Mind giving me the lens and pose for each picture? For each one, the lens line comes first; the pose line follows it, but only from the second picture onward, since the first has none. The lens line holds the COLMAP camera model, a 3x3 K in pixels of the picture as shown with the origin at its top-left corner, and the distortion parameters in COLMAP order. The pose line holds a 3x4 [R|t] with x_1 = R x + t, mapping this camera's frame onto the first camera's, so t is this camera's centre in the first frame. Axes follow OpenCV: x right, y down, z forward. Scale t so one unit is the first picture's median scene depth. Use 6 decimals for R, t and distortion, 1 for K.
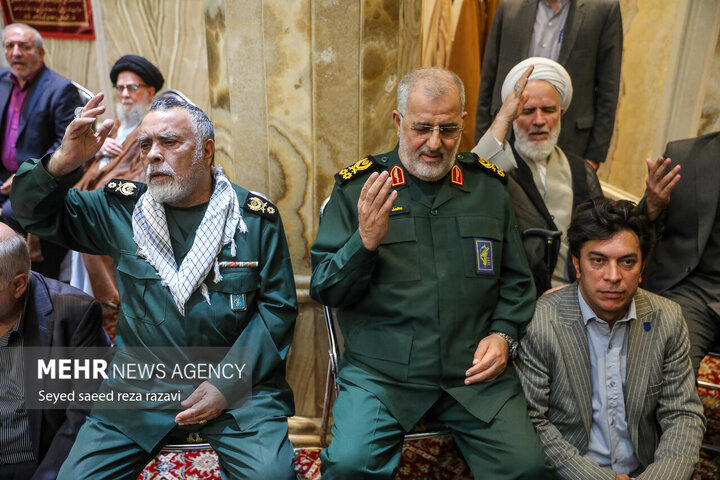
lens RADIAL K [[686.4, 0, 360.0], [0, 686.4, 240.0], [0, 0, 1]] dist [-0.009092, 0.073452]
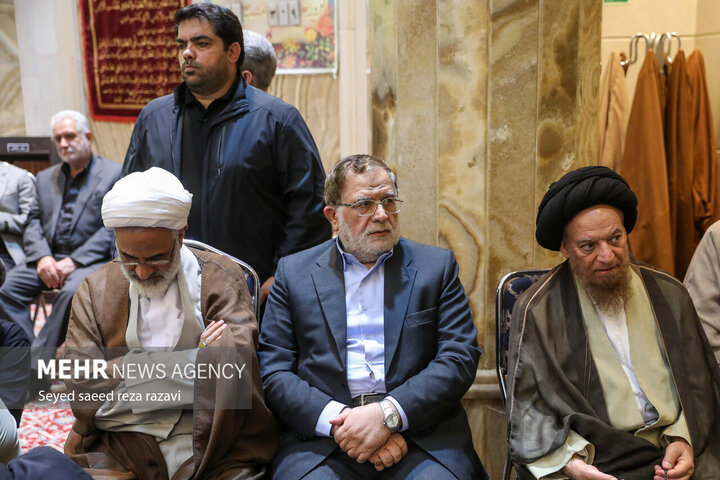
lens RADIAL K [[950.6, 0, 393.3], [0, 950.6, 241.8], [0, 0, 1]] dist [0.030824, 0.031650]
pose [[0.994701, -0.000006, -0.102806, -0.060724], [-0.016309, 0.987328, -0.157853, 0.093348], [0.101504, 0.158693, 0.982096, -0.298744]]
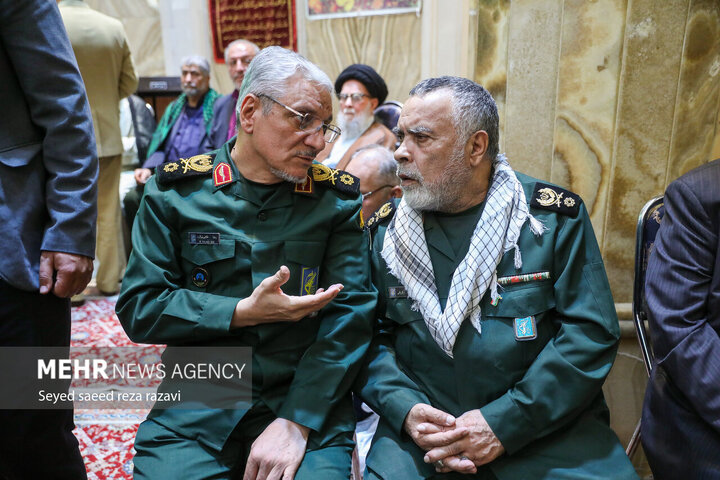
lens RADIAL K [[686.4, 0, 360.0], [0, 686.4, 240.0], [0, 0, 1]] dist [-0.009092, 0.073452]
pose [[0.974938, 0.039762, -0.218895, -0.178622], [-0.051937, 0.997390, -0.050151, 0.035453], [0.216330, 0.060263, 0.974459, 0.148516]]
